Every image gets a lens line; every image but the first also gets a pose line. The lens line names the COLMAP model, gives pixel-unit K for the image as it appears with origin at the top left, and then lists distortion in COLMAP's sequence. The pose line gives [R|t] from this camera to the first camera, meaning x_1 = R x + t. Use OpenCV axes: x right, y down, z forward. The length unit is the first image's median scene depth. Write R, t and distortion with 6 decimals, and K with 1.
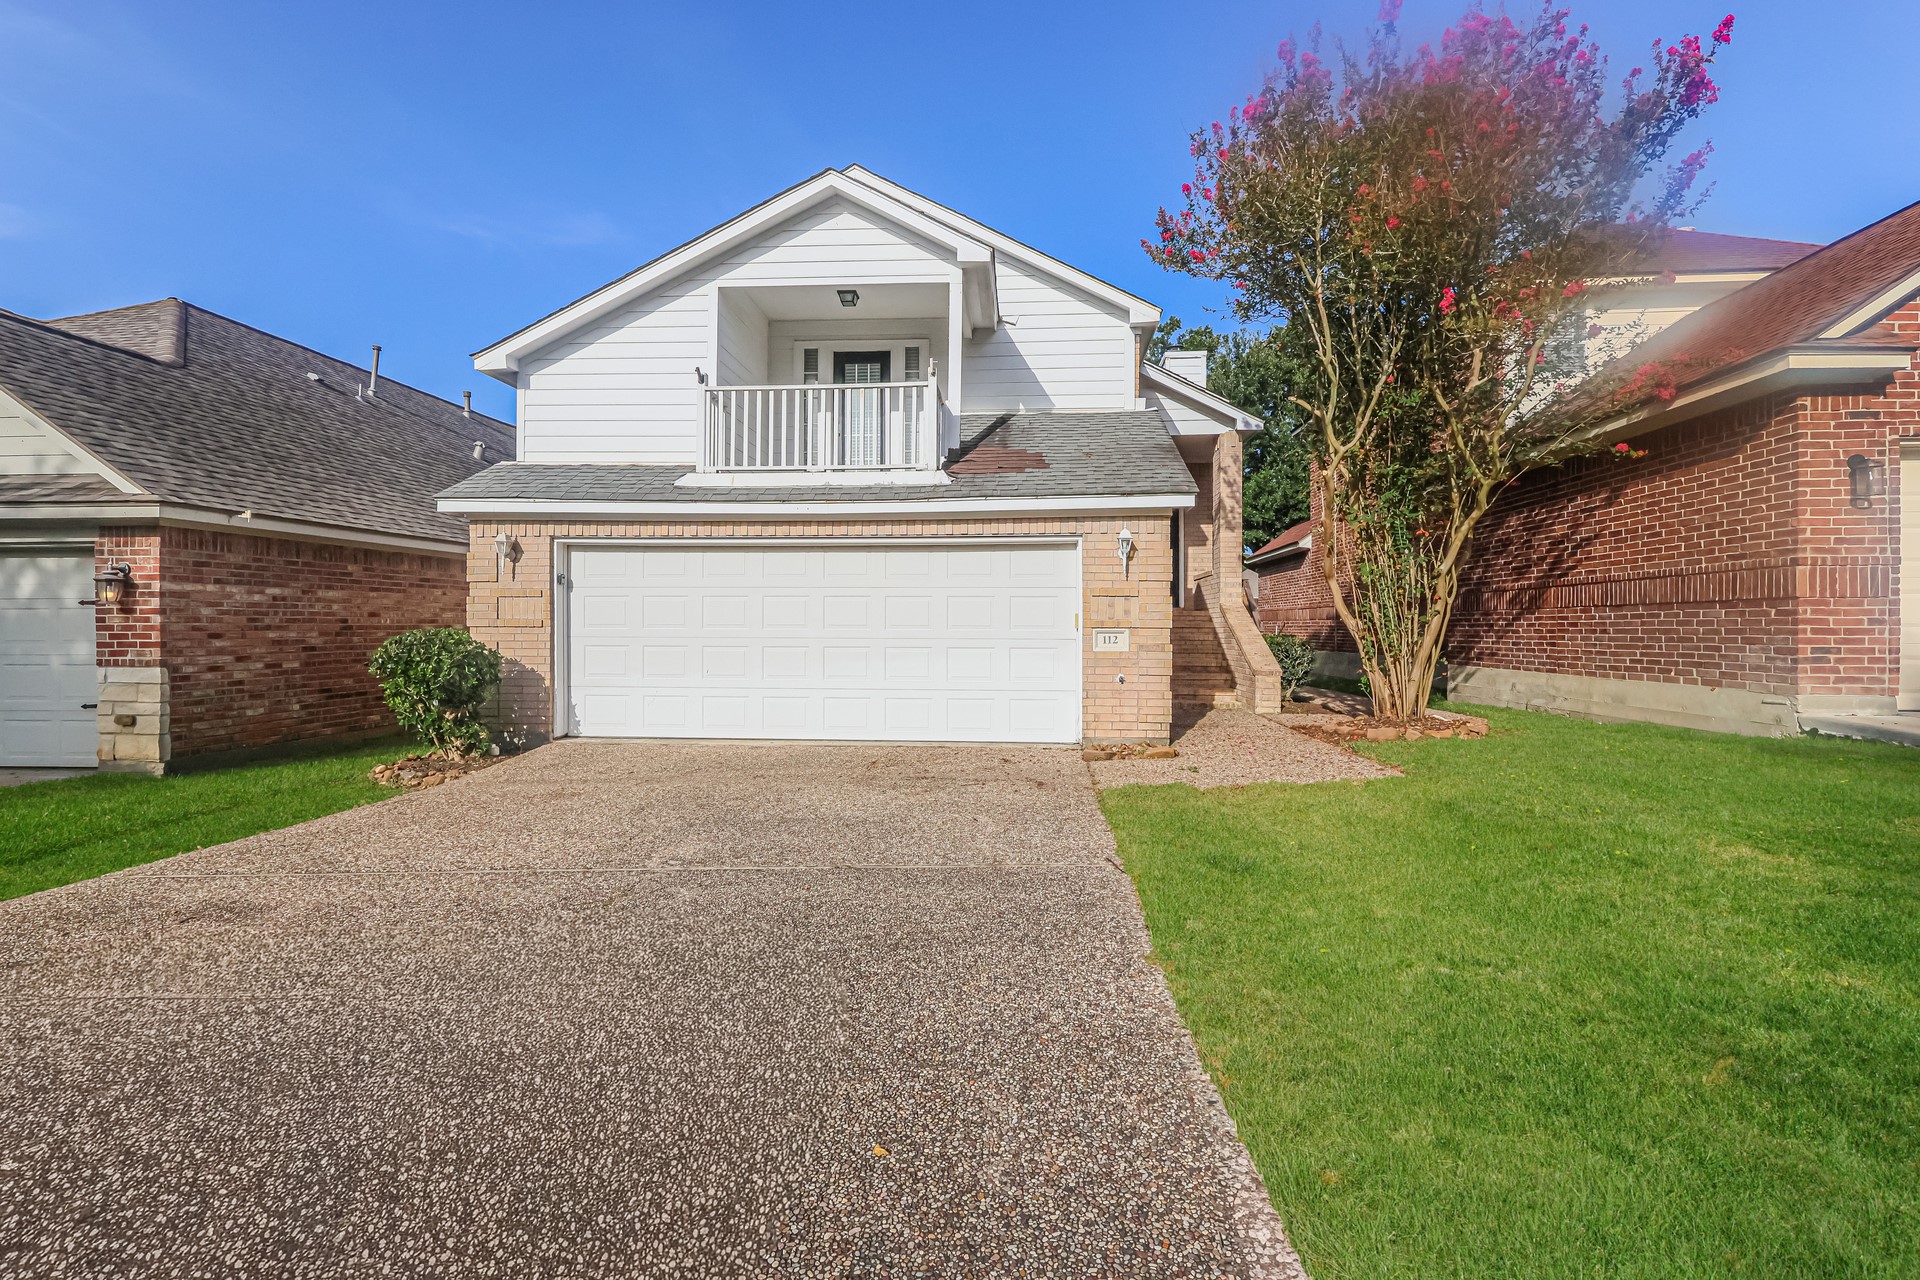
lens RADIAL K [[925.4, 0, 963.2], [0, 925.4, 632.9], [0, 0, 1]] dist [-0.009101, -0.000075]
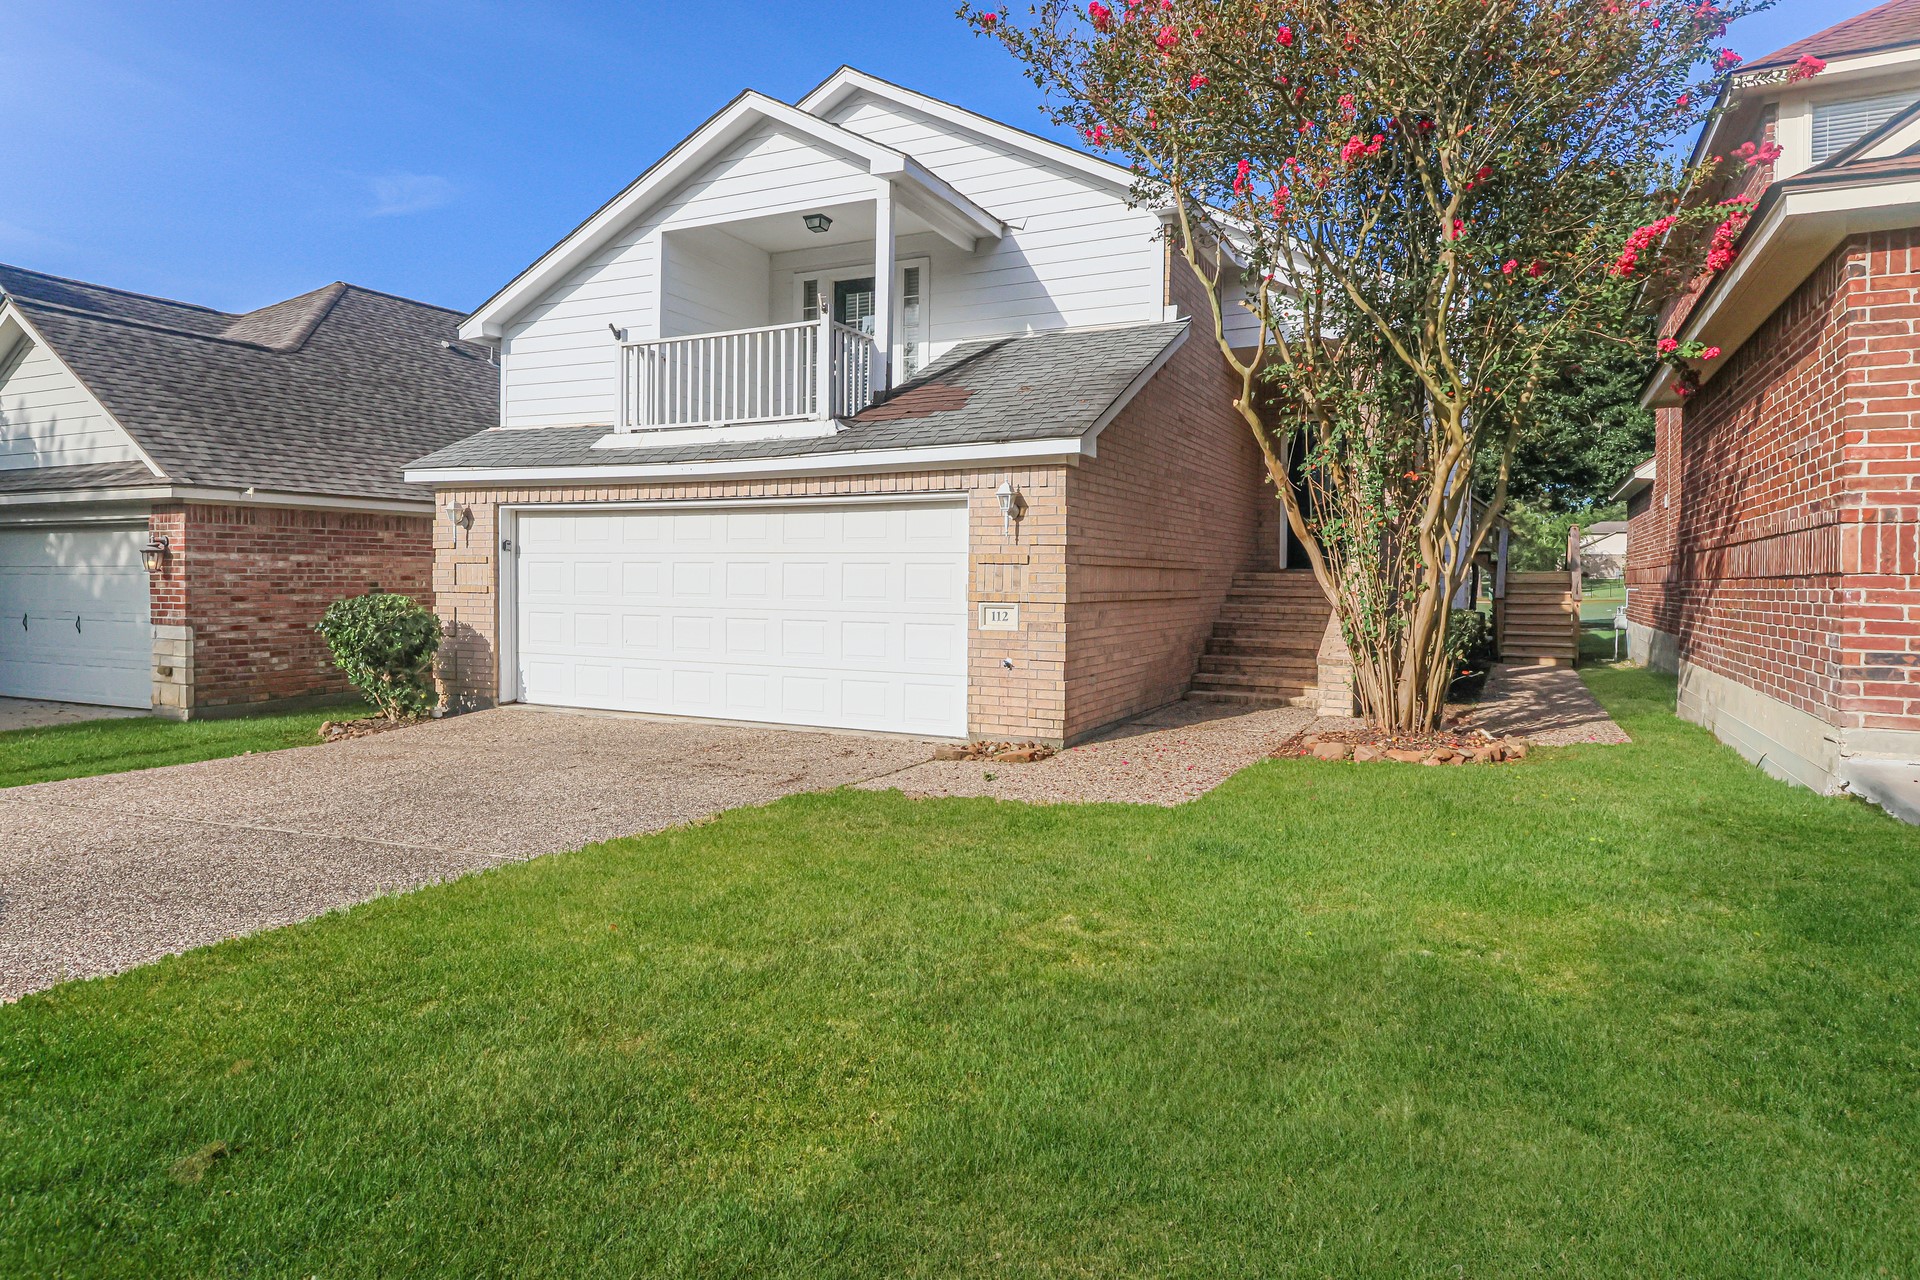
lens RADIAL K [[1149.4, 0, 949.6], [0, 1149.4, 602.9], [0, 0, 1]] dist [-0.009057, -0.001532]
pose [[0.924656, 0.013788, -0.380554, 0.499849], [-0.008653, 0.999847, 0.015202, -0.019520], [0.380705, -0.010763, 0.924634, 0.031597]]
